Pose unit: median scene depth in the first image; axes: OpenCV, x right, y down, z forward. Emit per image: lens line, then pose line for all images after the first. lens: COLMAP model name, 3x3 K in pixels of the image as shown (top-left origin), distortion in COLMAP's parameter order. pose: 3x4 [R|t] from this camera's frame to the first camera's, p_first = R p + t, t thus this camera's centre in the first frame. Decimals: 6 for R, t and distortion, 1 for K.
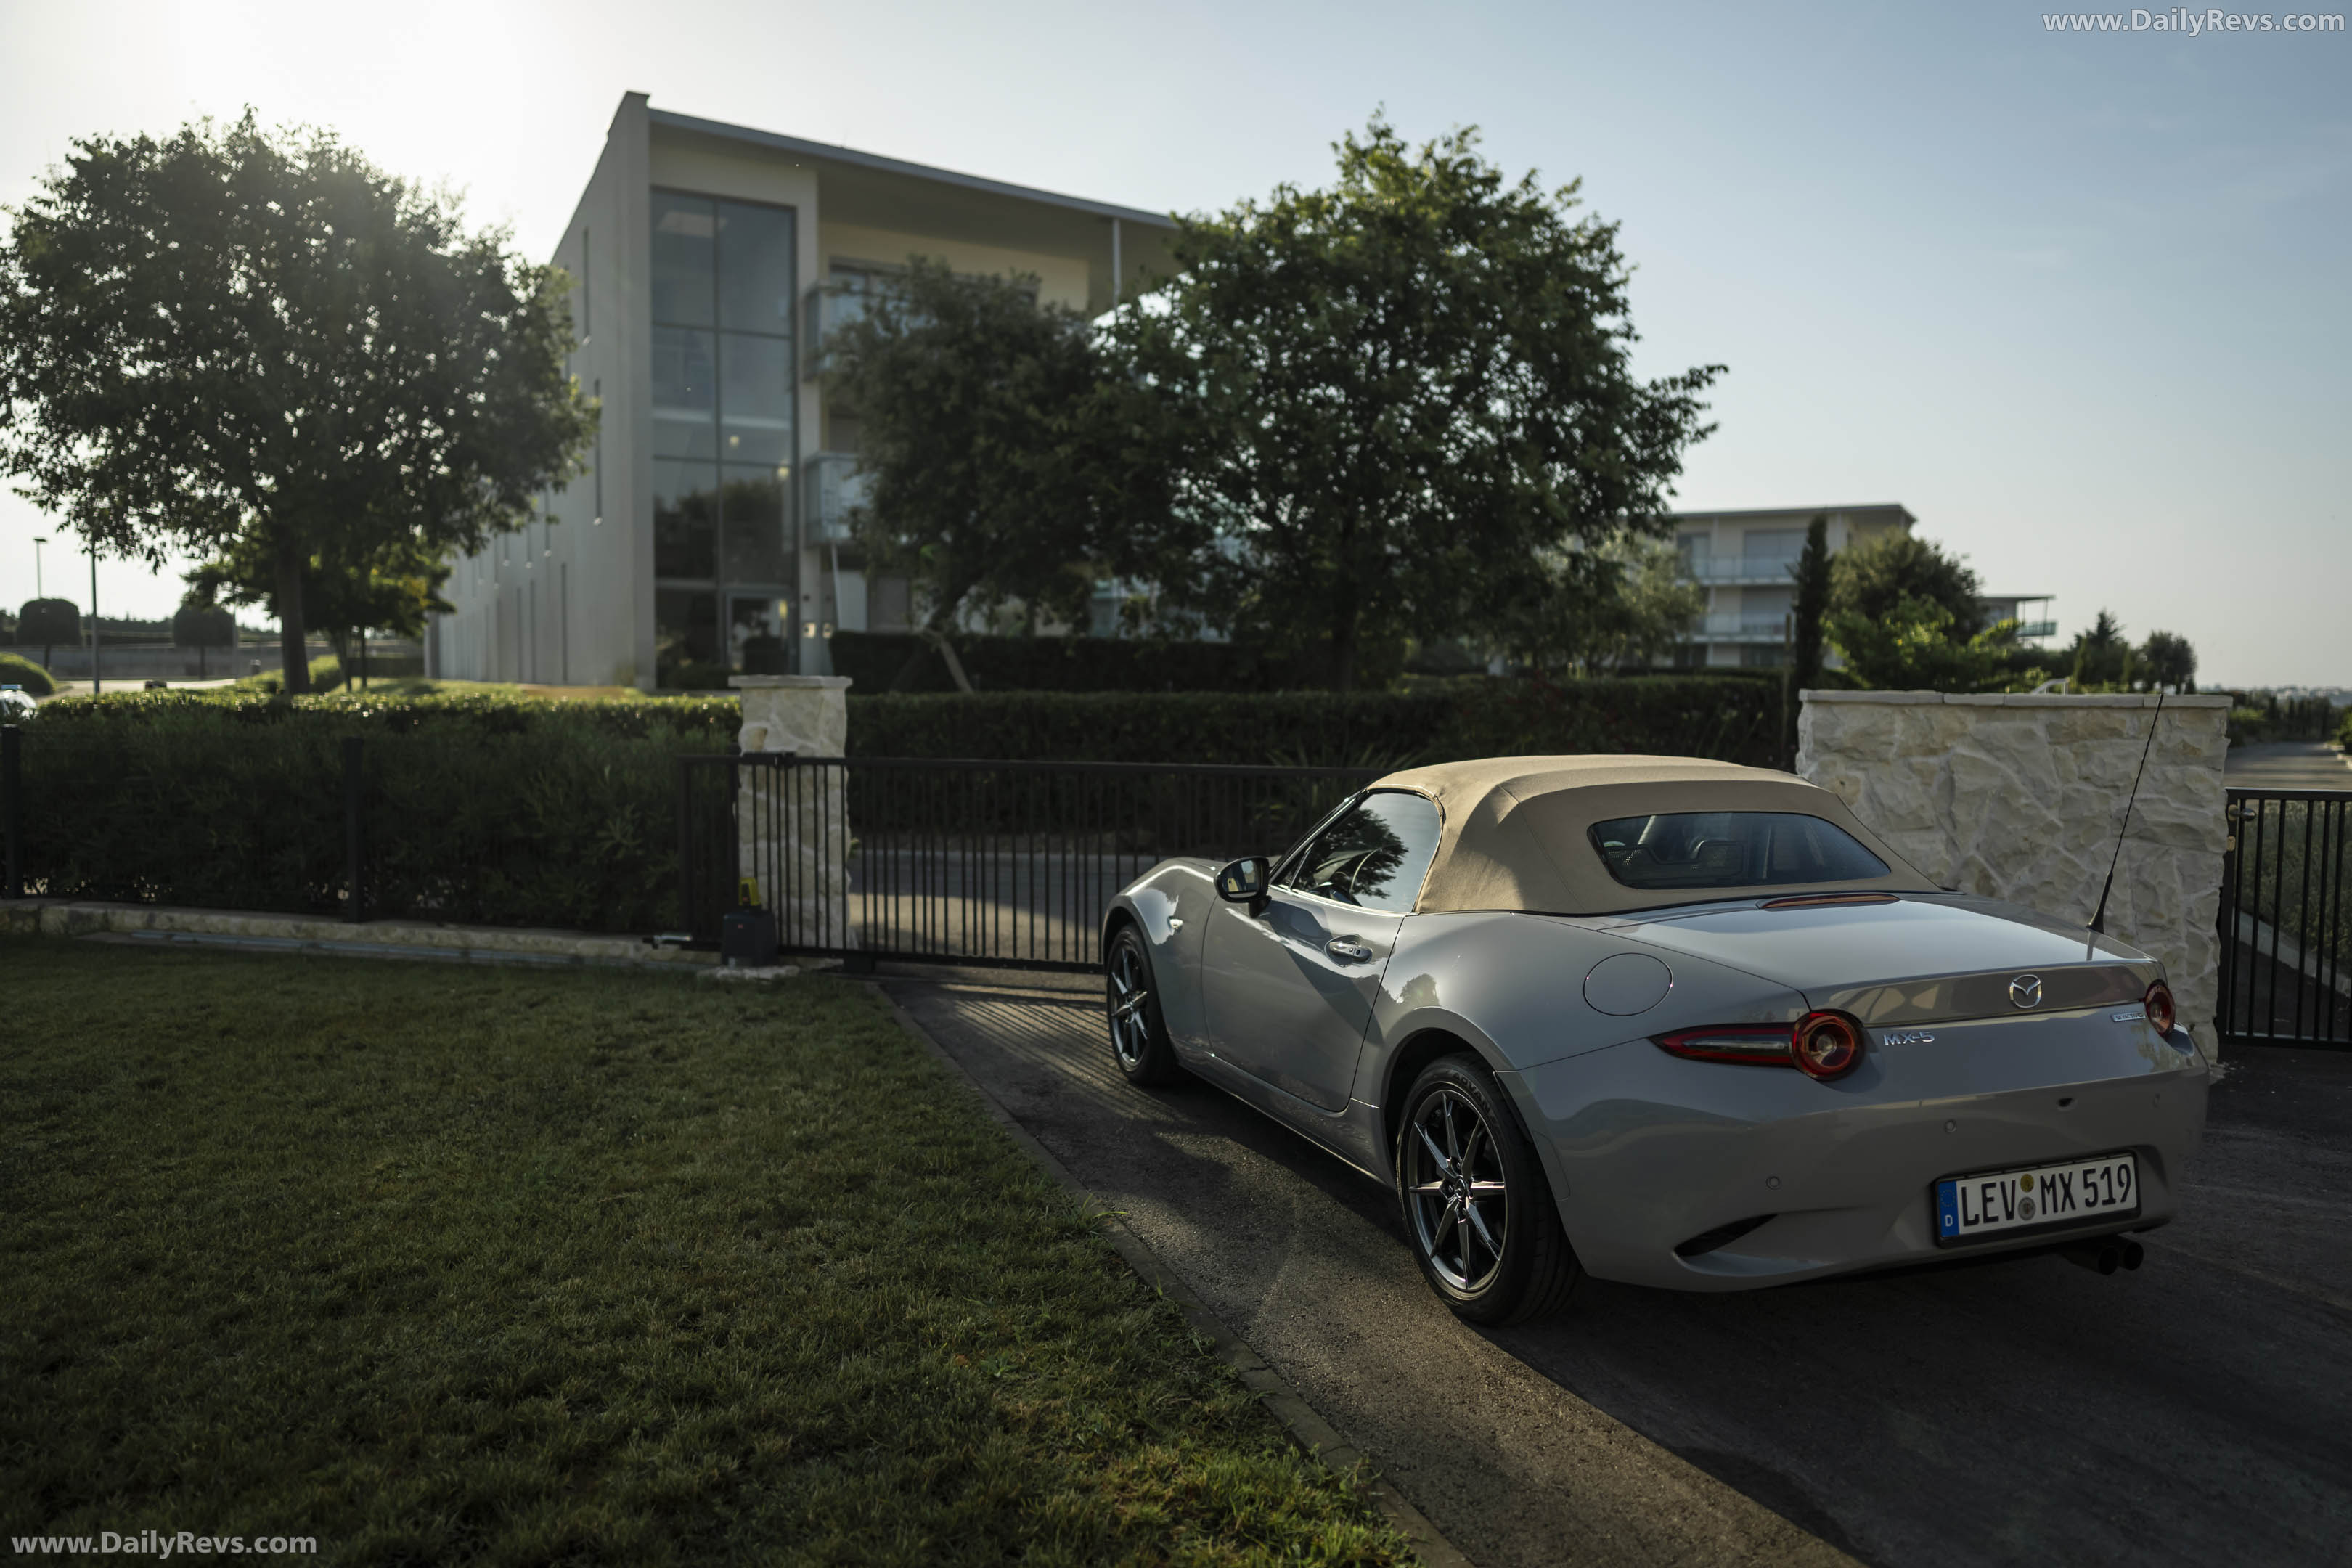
lens RADIAL K [[1571.0, 0, 1179.8], [0, 1571.0, 785.5], [0, 0, 1]] dist [-0.003619, 0.010522]
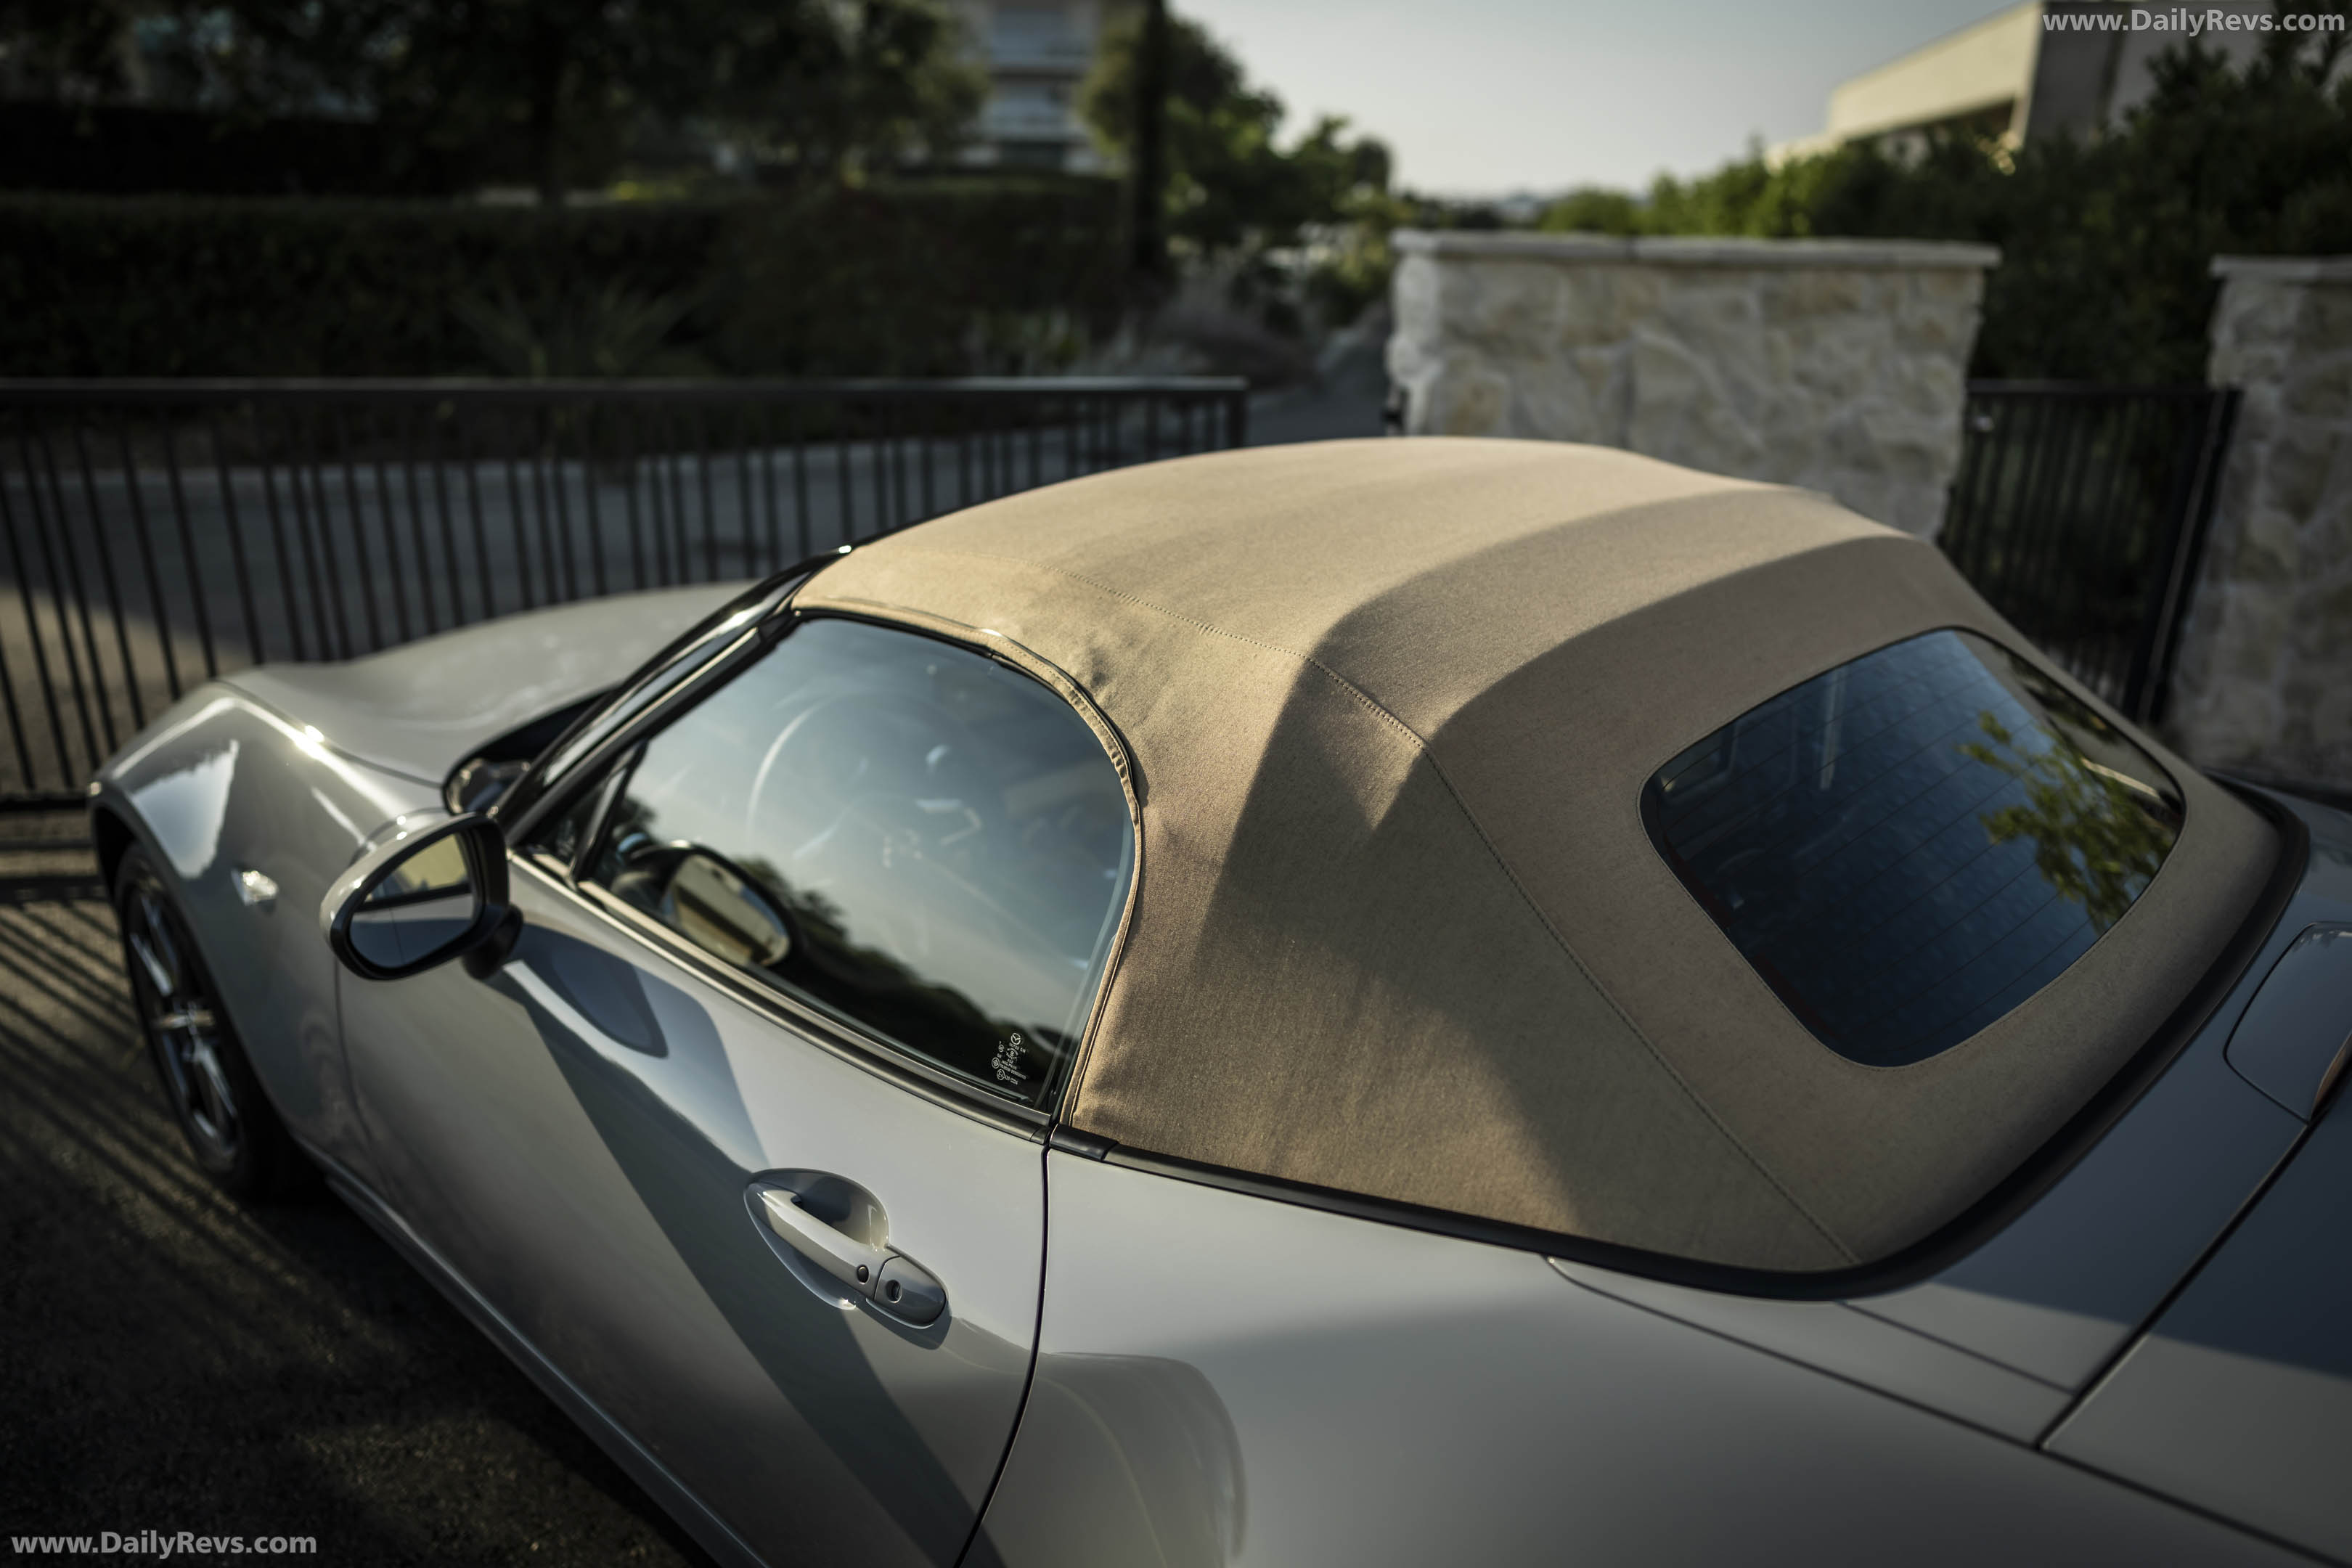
lens RADIAL K [[1571.0, 0, 1165.1], [0, 1571.0, 766.0], [0, 0, 1]] dist [-0.003619, 0.010522]
pose [[0.895208, -0.143344, 0.421967, 0.033654], [0.014630, 0.955801, 0.293652, -0.045400], [-0.445409, -0.256706, 0.857737, 0.498516]]
